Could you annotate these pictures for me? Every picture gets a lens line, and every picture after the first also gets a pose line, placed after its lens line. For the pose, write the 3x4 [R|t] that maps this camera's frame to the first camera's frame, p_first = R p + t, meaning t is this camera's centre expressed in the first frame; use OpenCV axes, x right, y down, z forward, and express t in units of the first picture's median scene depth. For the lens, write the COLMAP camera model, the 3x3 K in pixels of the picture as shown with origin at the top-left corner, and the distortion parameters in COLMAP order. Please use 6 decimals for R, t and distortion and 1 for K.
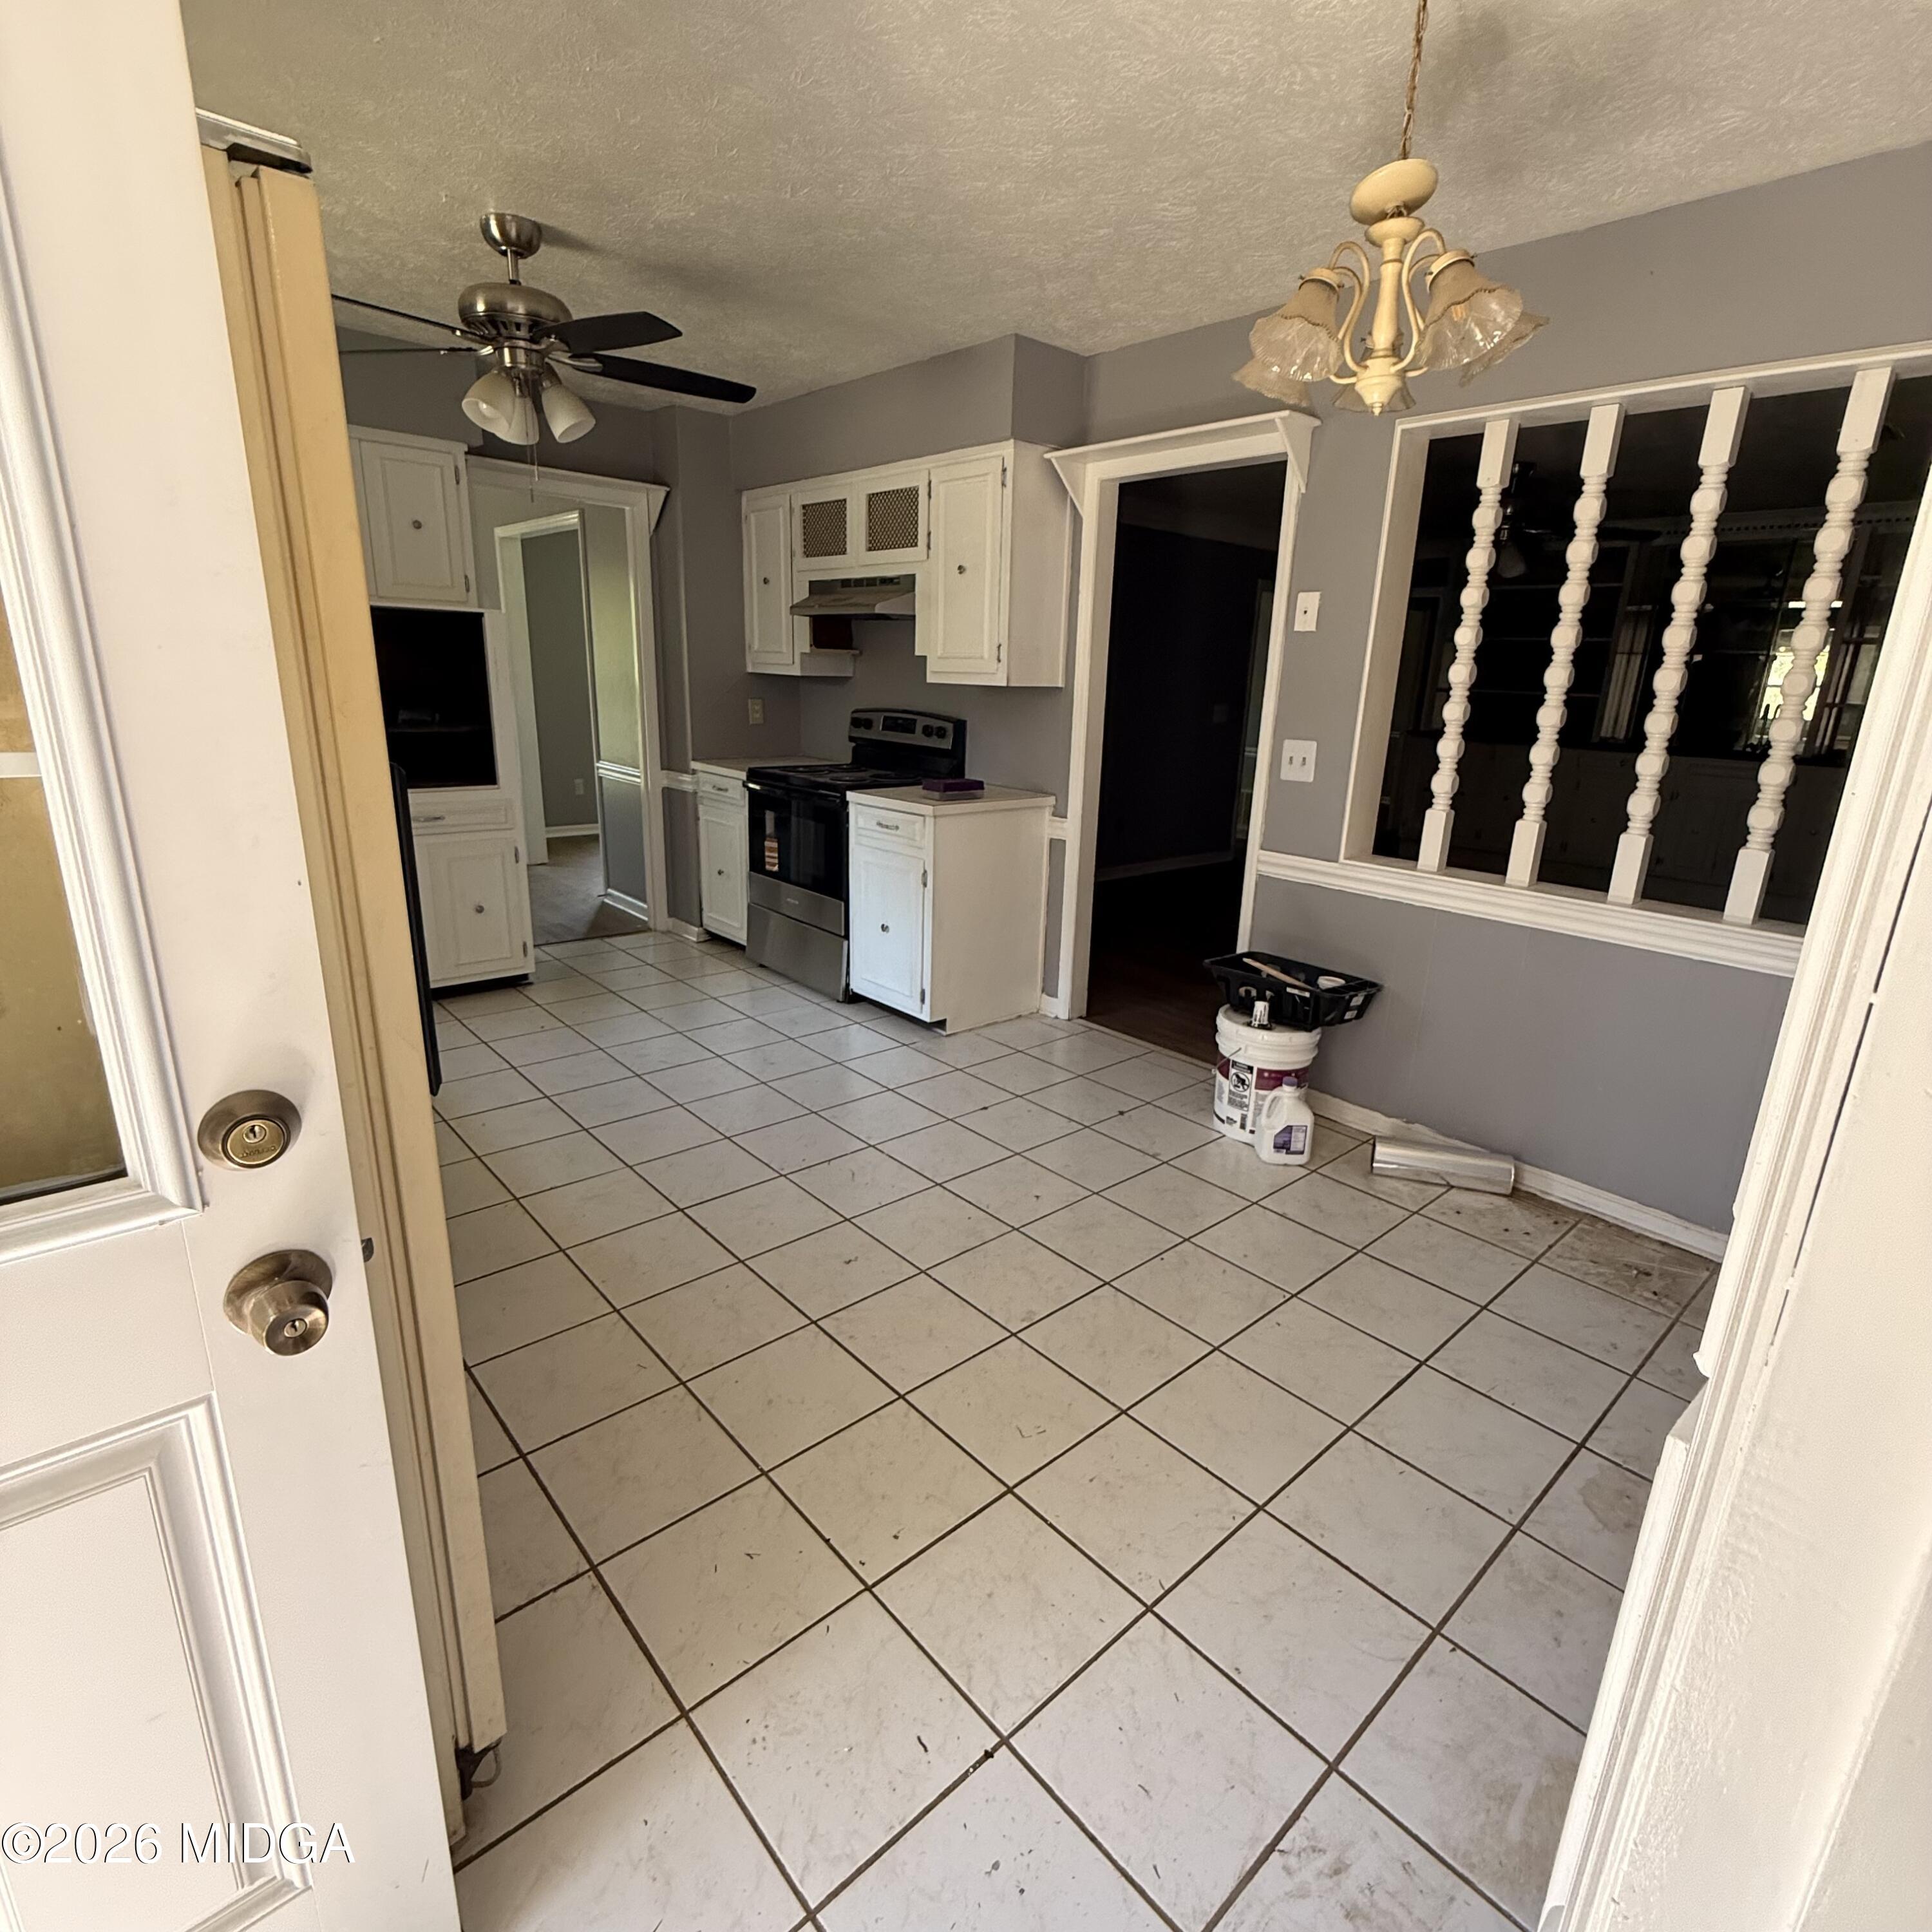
lens RADIAL K [[1024.0, 0, 971.4], [0, 1024.0, 963.6], [0, 0, 1]] dist [-0.005146, 0.002065]
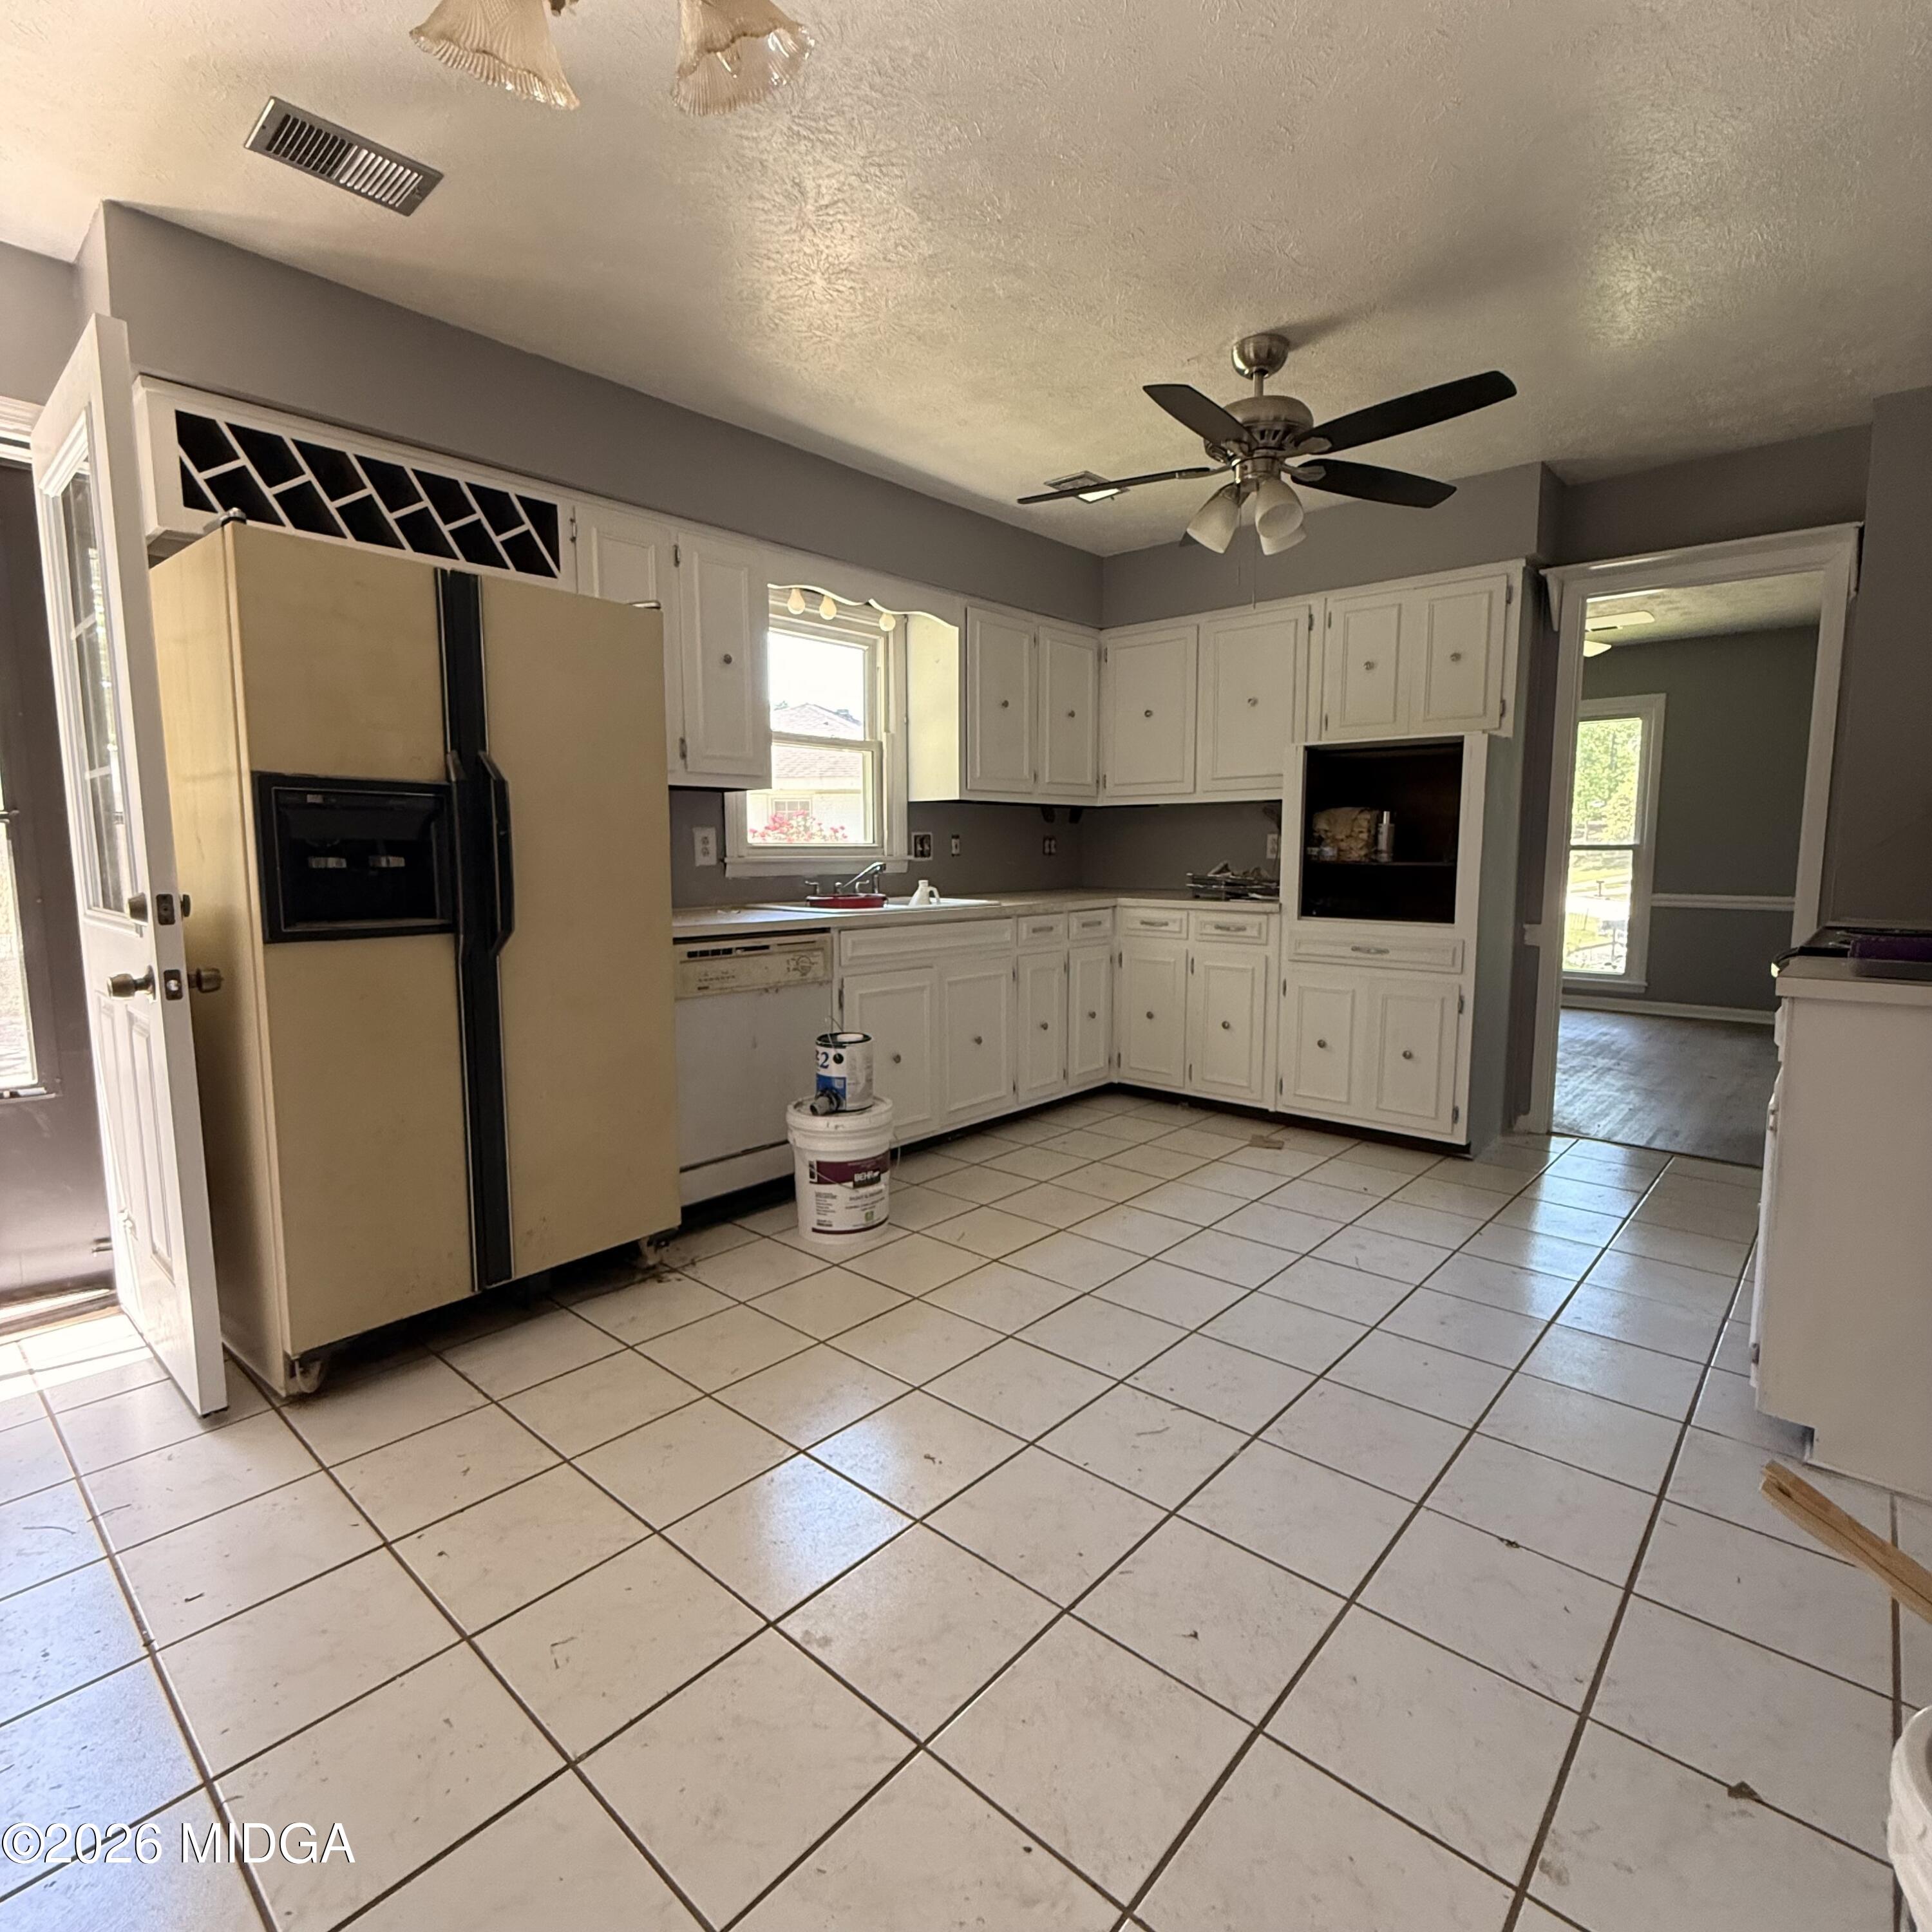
lens RADIAL K [[1024.0, 0, 971.4], [0, 1024.0, 963.6], [0, 0, 1]] dist [-0.005146, 0.002065]
pose [[0.114422, 0.076391, -0.990491, 0.369813], [-0.268442, 0.962326, 0.043209, -0.066907], [0.956476, 0.260945, 0.130618, 0.492264]]
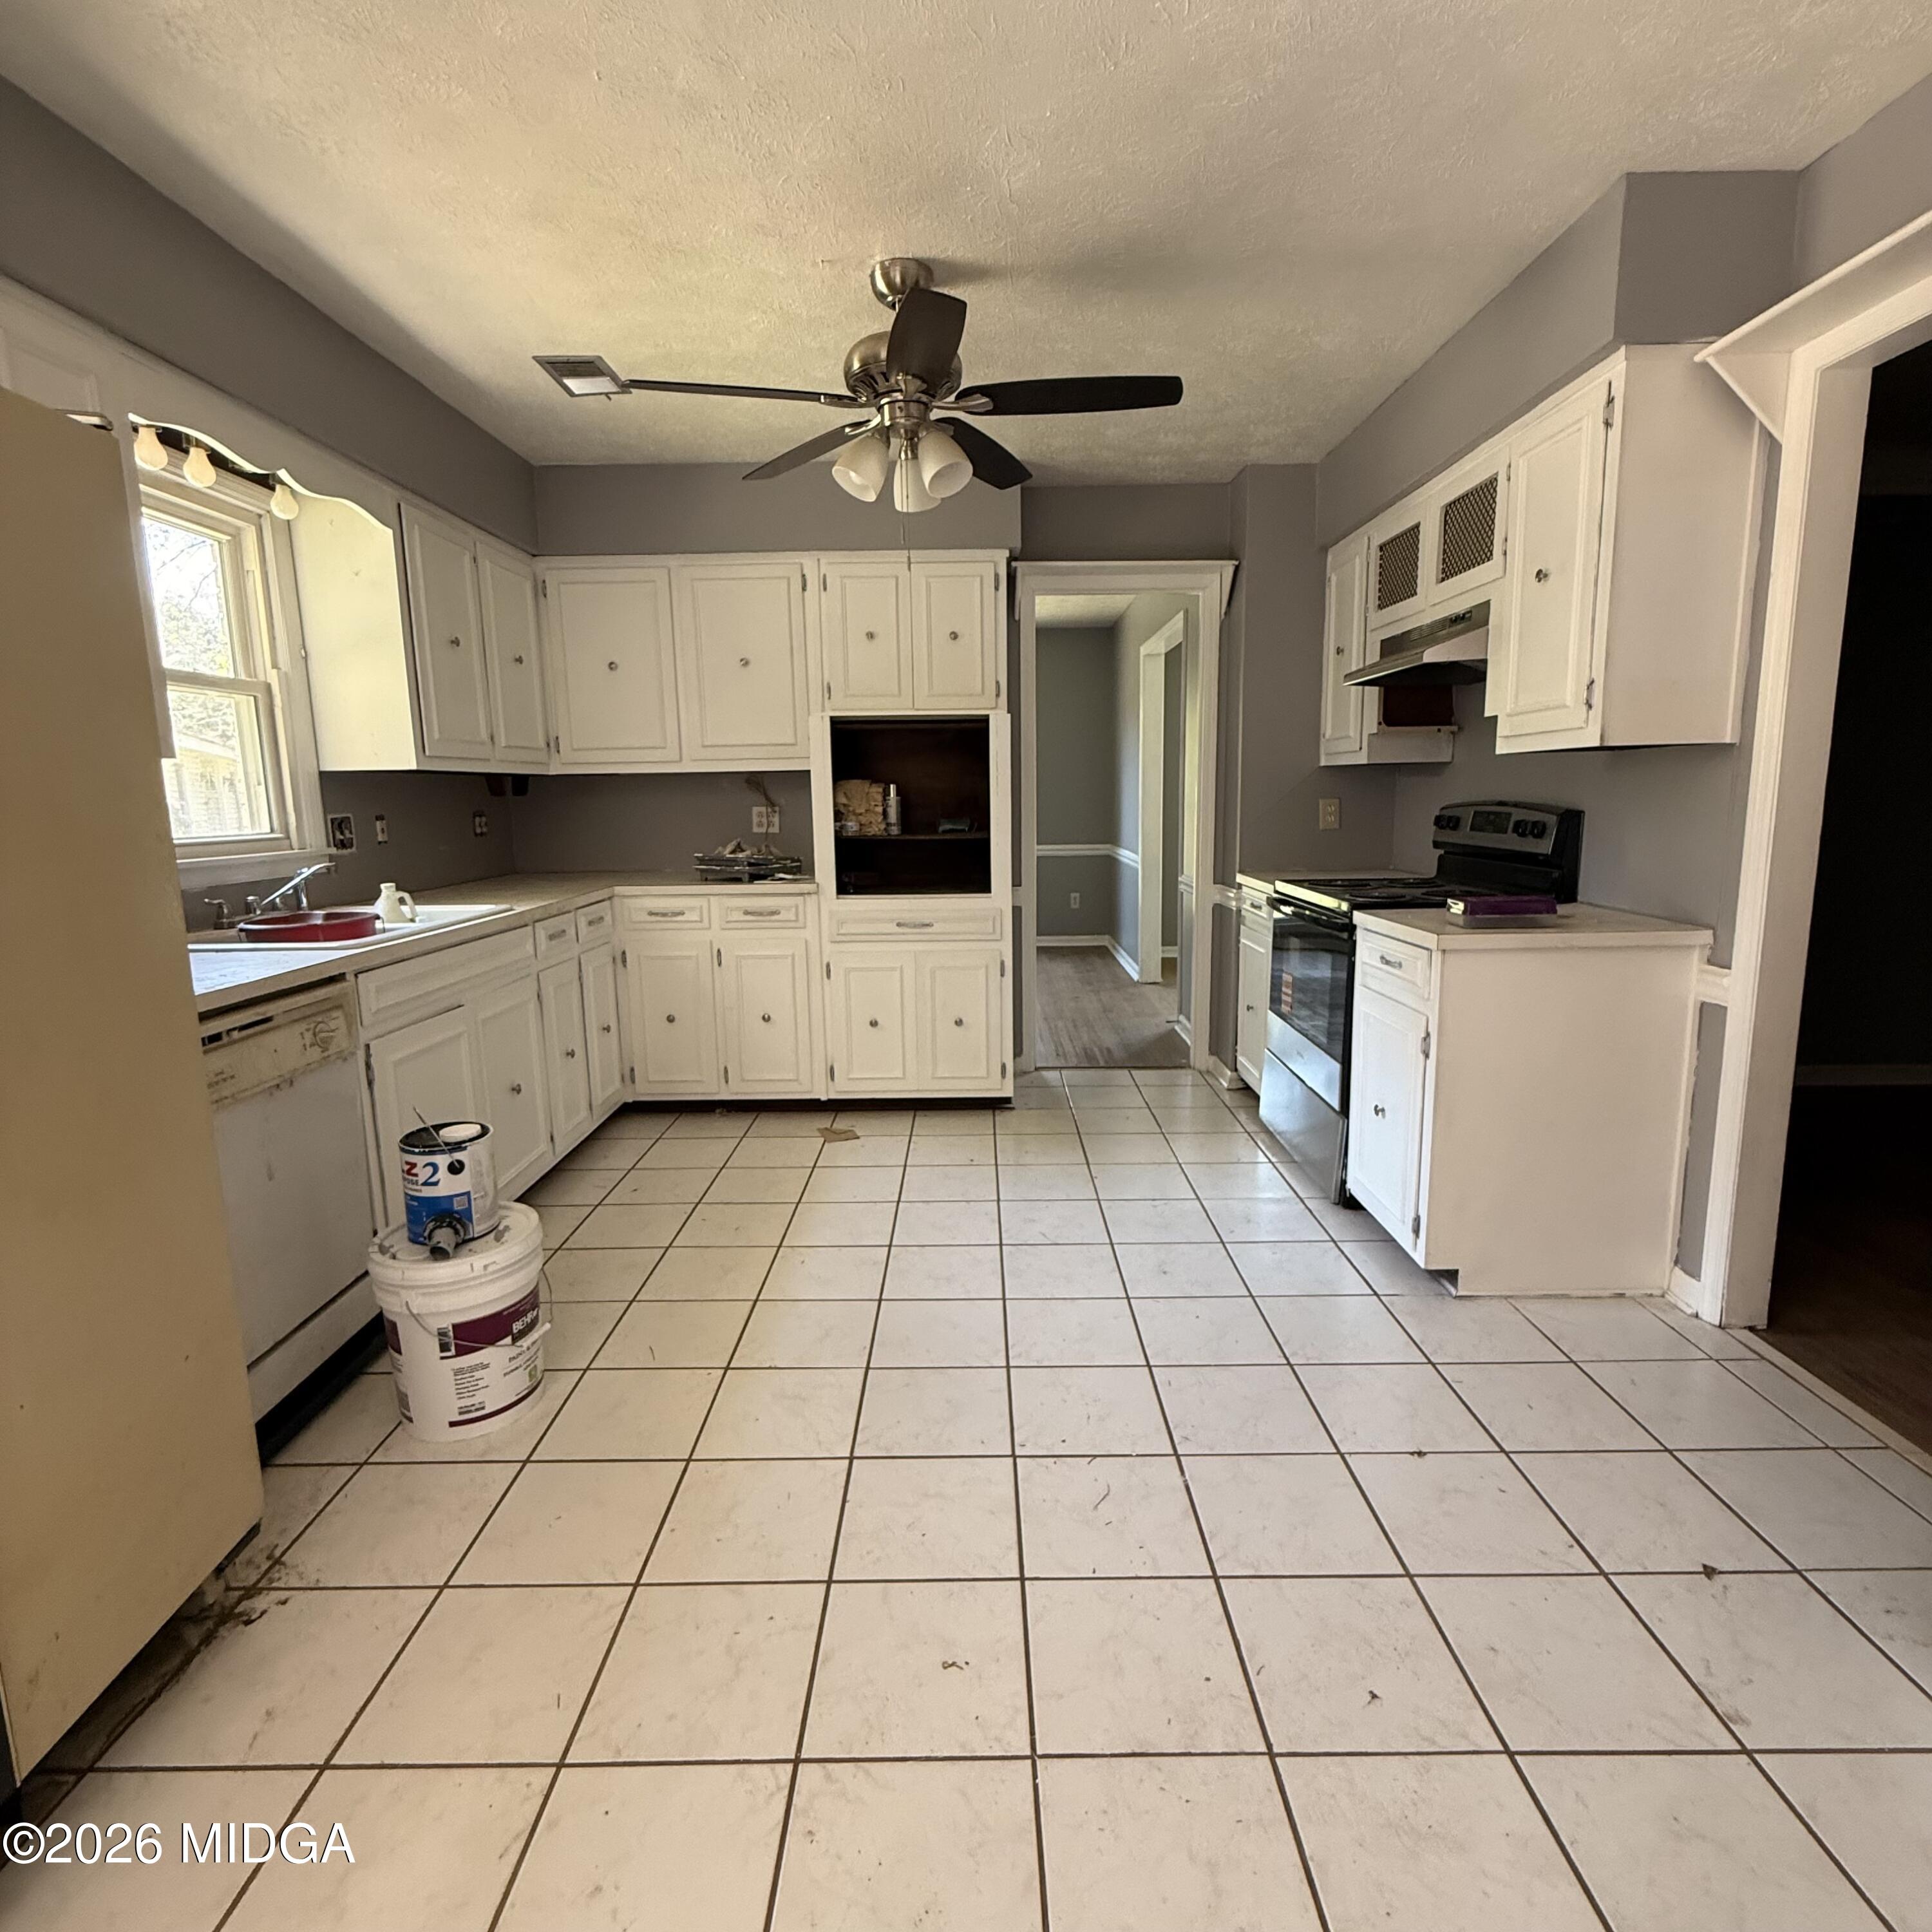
lens RADIAL K [[1024.0, 0, 971.4], [0, 1024.0, 963.6], [0, 0, 1]] dist [-0.005146, 0.002065]
pose [[0.744830, 0.064162, -0.664163, 0.152745], [-0.144778, 0.987194, -0.066994, -0.045178], [0.651359, 0.146055, 0.744580, 0.297690]]
